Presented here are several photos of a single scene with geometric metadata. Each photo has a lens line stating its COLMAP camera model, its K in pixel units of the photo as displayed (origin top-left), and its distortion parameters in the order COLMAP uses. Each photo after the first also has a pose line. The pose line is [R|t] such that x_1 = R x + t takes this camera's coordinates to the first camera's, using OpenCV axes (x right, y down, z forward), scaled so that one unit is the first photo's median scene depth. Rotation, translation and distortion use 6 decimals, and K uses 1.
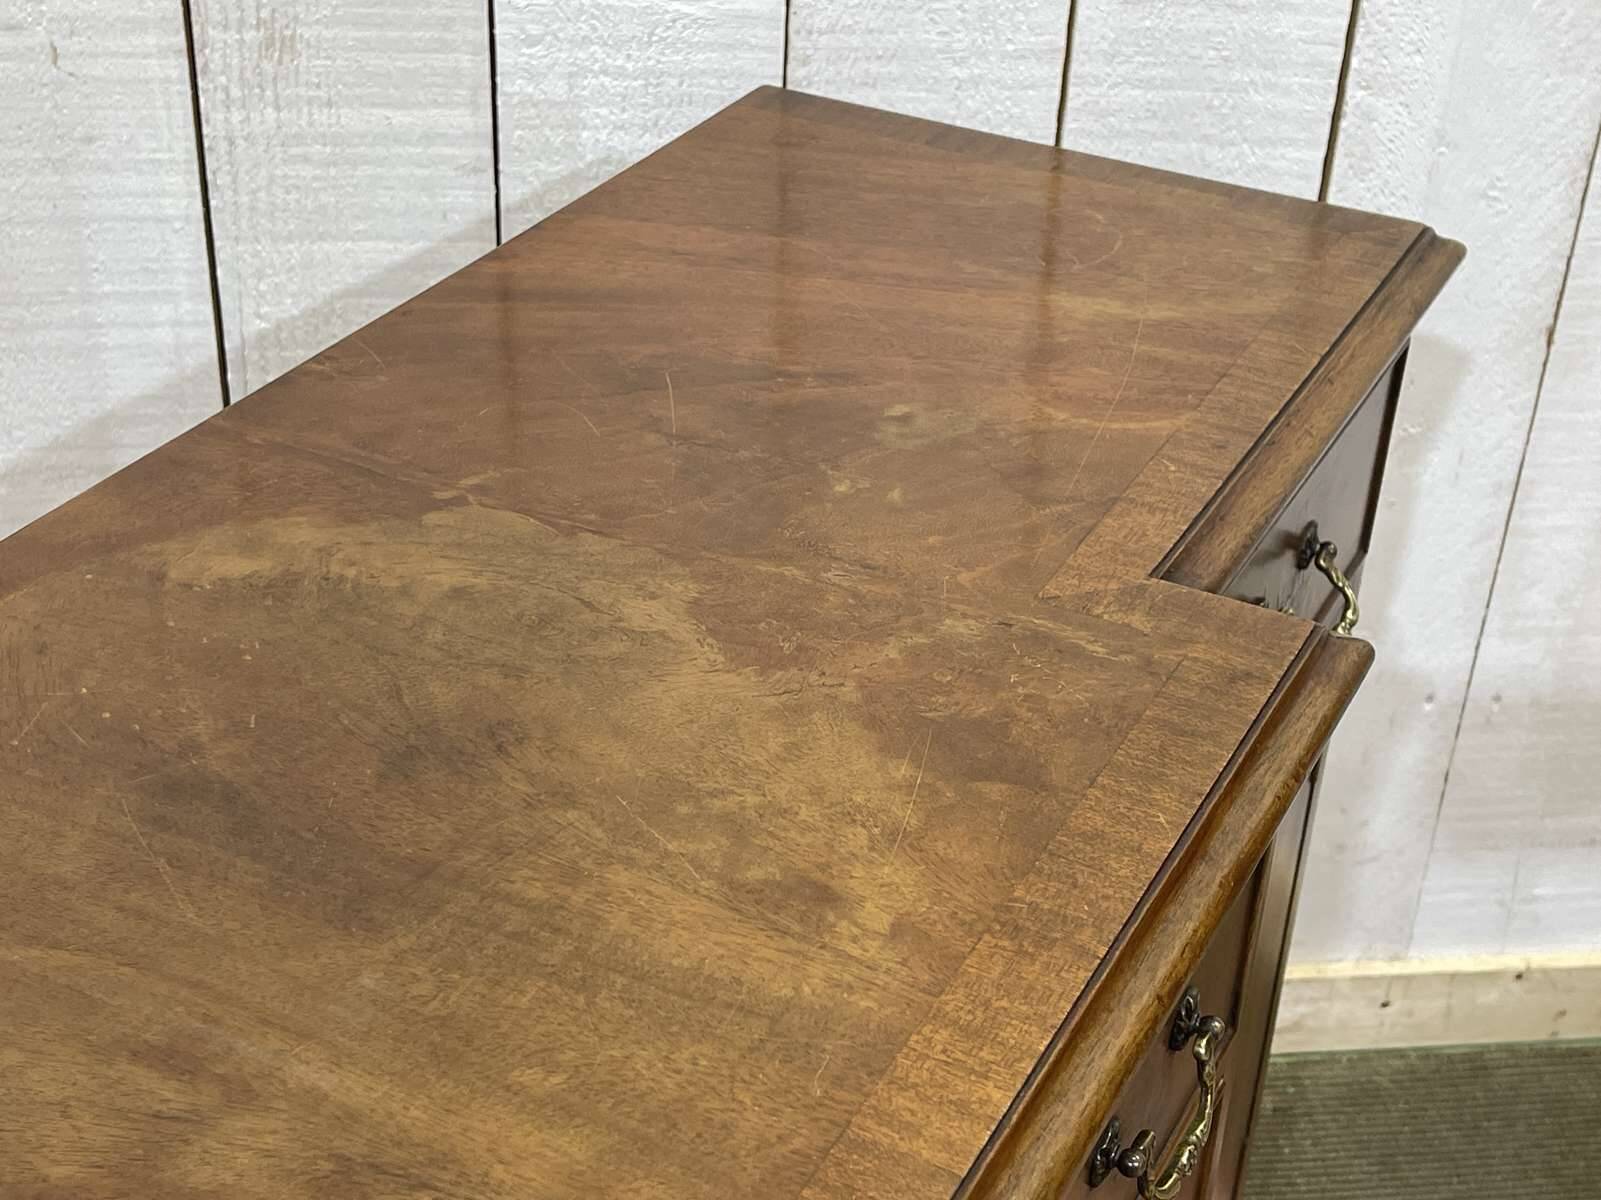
lens RADIAL K [[2303.7, 0, 795.8], [0, 2303.7, 589.2], [0, 0, 1]] dist [0.045382, 0.000000]
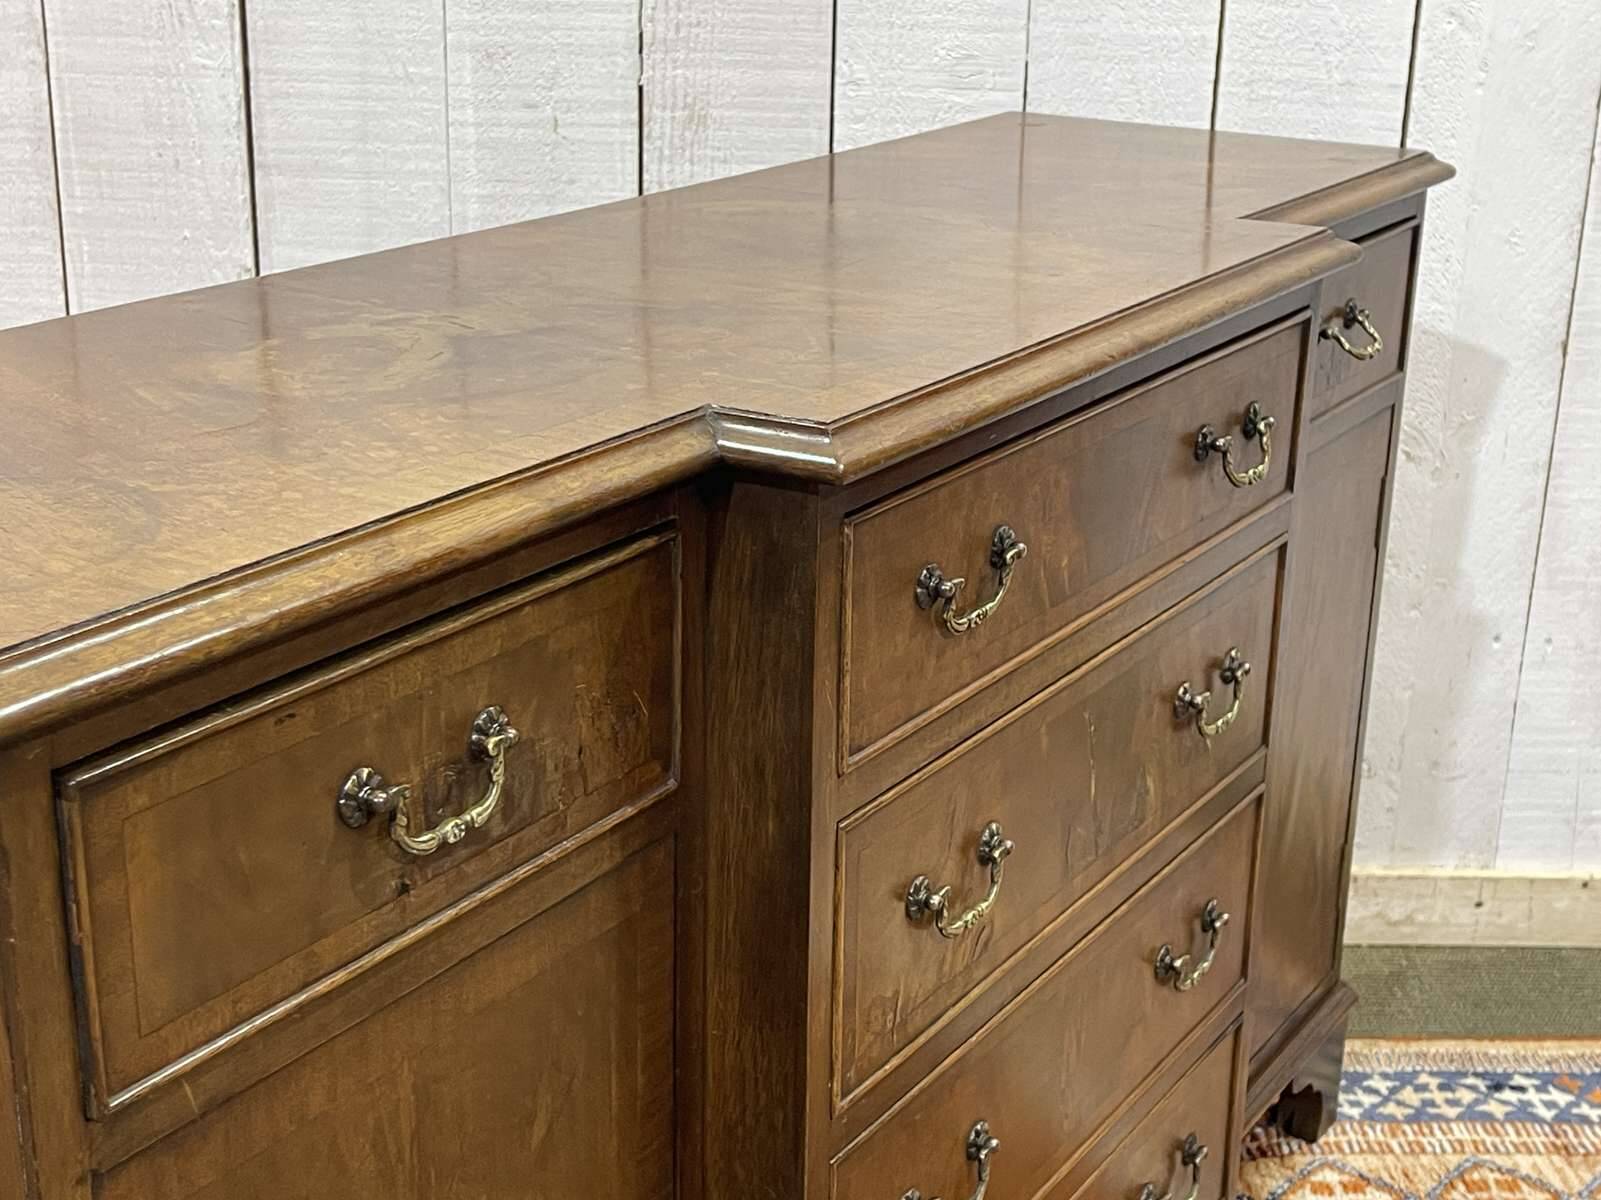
lens RADIAL K [[2303.7, 0, 800.5], [0, 2303.7, 600.2], [0, 0, 1]] dist [0.045382, 0.000000]
pose [[0.996206, 0.011265, -0.086296, -0.015886], [-0.029462, 0.976692, -0.212615, 0.400844], [0.081889, 0.214350, 0.973318, -0.427595]]
